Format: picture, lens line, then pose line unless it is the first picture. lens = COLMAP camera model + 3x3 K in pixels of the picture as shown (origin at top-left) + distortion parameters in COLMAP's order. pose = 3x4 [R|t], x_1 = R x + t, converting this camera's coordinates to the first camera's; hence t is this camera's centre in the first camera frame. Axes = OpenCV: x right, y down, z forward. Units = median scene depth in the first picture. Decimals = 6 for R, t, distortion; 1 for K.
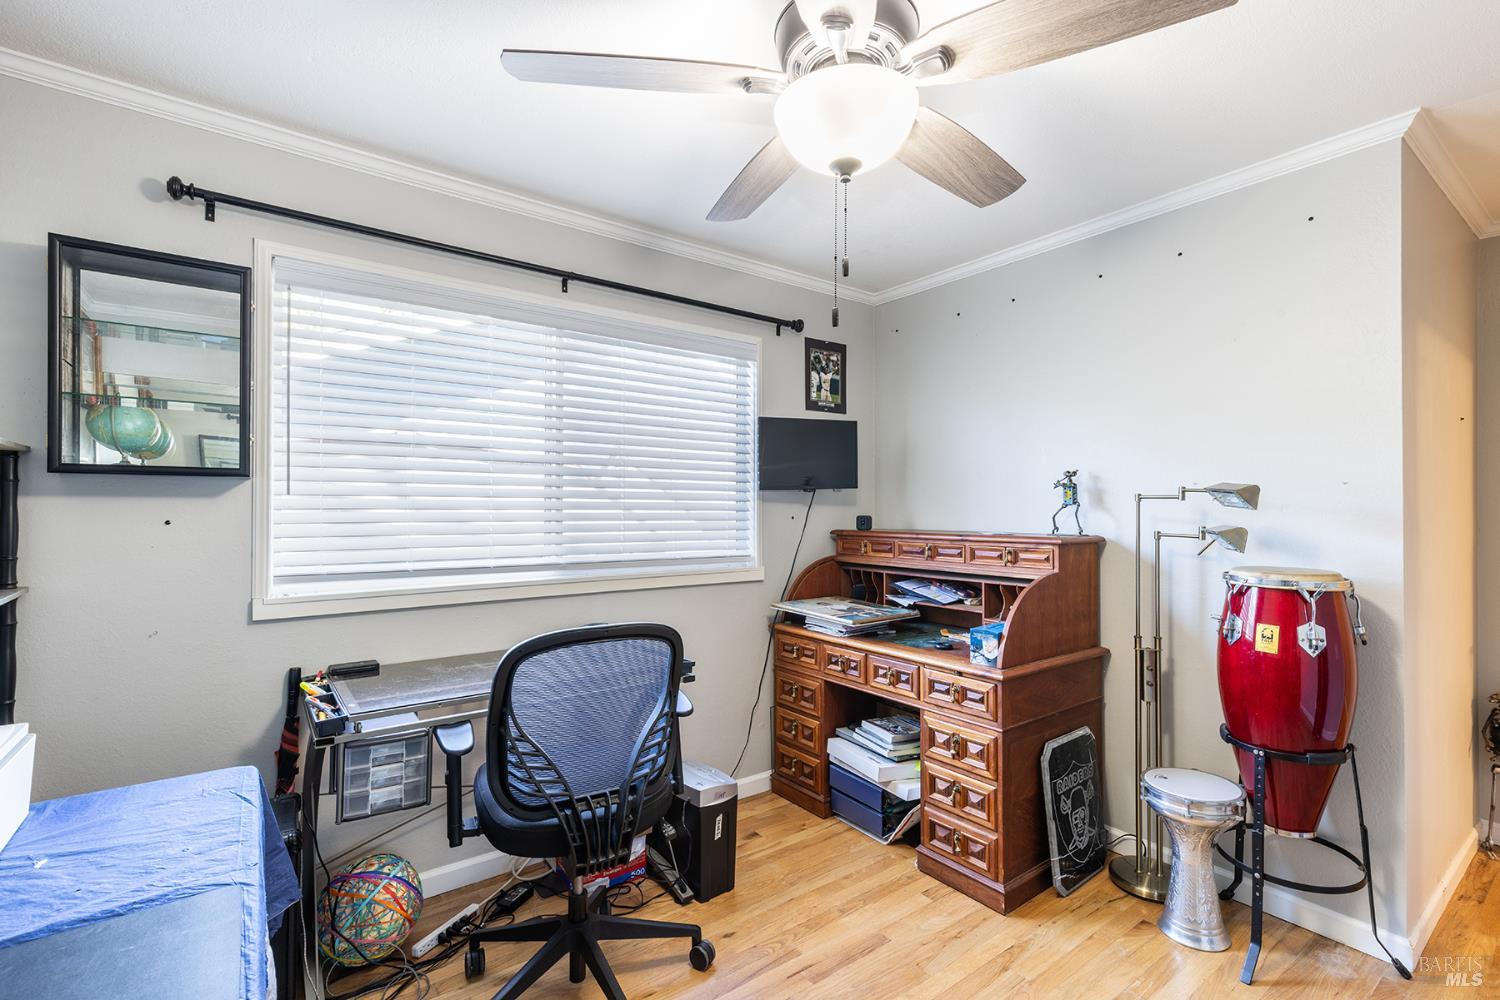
lens RADIAL K [[678.3, 0, 754.7], [0, 678.3, 503.9], [0, 0, 1]] dist [0.004082, 0.000848]
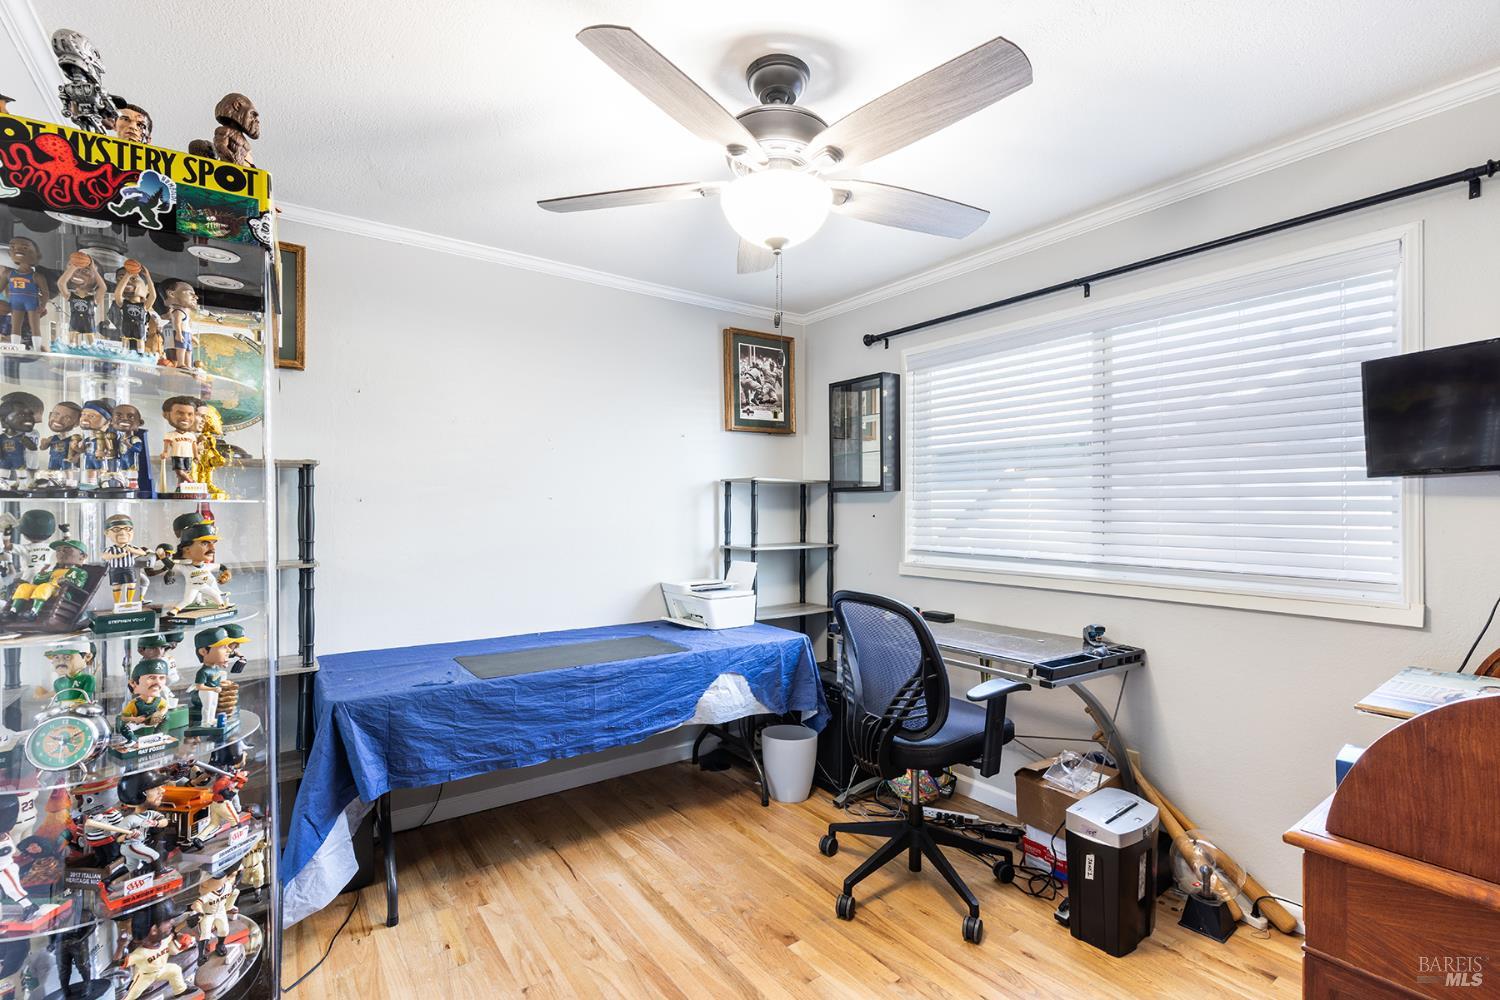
lens RADIAL K [[678.3, 0, 754.0], [0, 678.3, 504.6], [0, 0, 1]] dist [0.004082, 0.000848]
pose [[-0.022469, -0.014667, -0.999640, 0.759195], [-0.003676, 0.999887, -0.014588, 0.019615], [0.999741, 0.003347, -0.022521, 0.522628]]
